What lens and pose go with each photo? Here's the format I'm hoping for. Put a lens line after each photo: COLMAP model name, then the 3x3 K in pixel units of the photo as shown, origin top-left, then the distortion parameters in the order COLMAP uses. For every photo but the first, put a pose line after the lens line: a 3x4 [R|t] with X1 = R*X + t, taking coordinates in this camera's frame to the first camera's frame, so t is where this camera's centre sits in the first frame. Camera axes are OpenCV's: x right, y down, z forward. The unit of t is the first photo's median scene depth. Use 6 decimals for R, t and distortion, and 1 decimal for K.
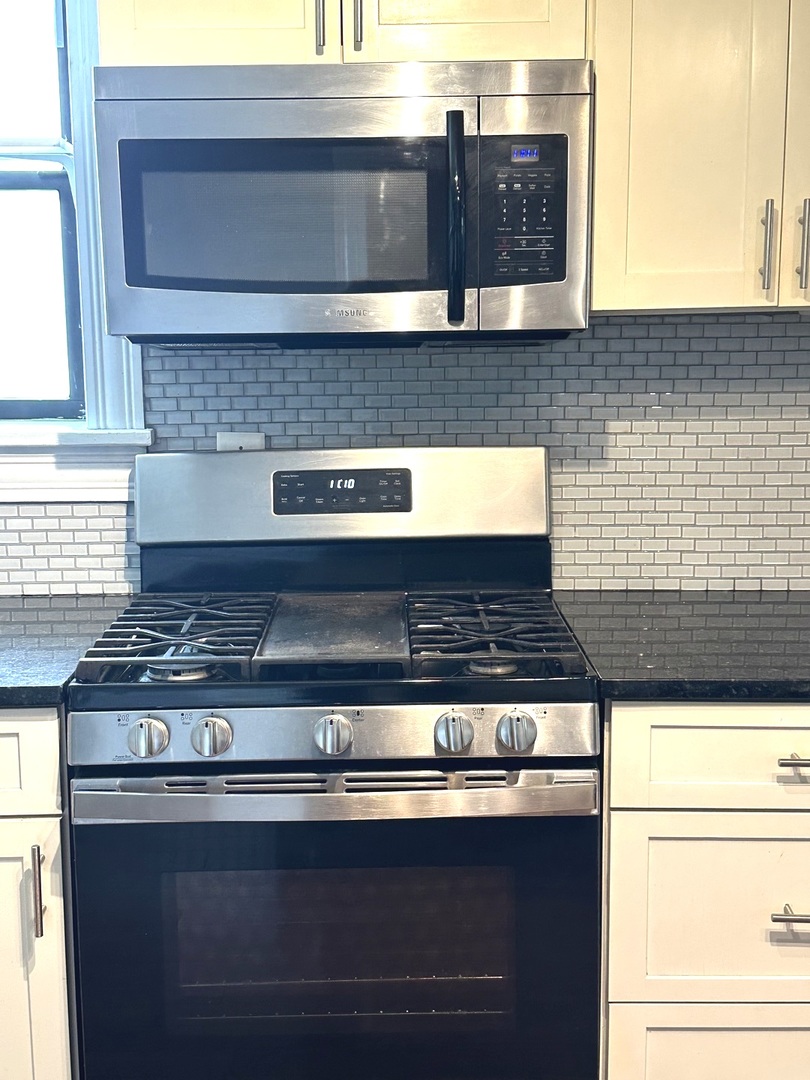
lens RADIAL K [[1358.2, 0, 395.7], [0, 1358.2, 558.9], [0, 0, 1]] dist [0.128973, 0.000000]
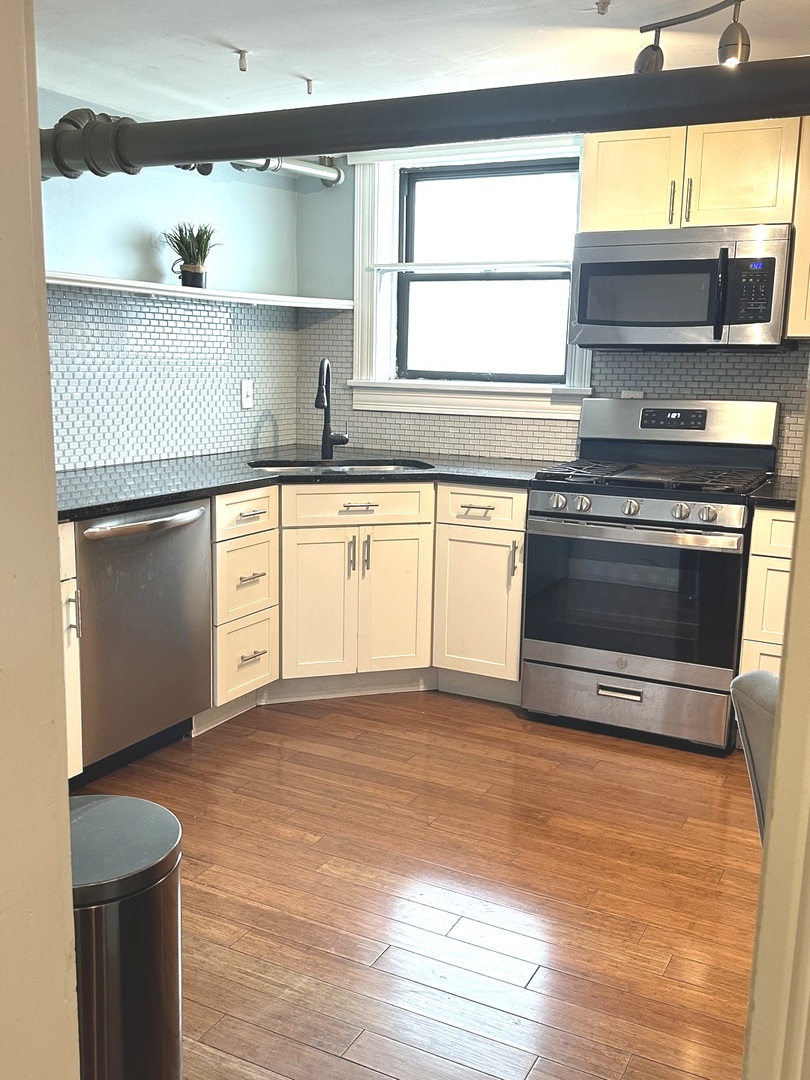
lens RADIAL K [[988.2, 0, 408.2], [0, 988.2, 539.8], [0, 0, 1]] dist [0.122674, 0.000000]
pose [[0.894886, 0.113329, -0.431666, 0.293541], [-0.103594, 0.993551, 0.046085, 0.112946], [0.434105, 0.003477, 0.900855, -0.620099]]
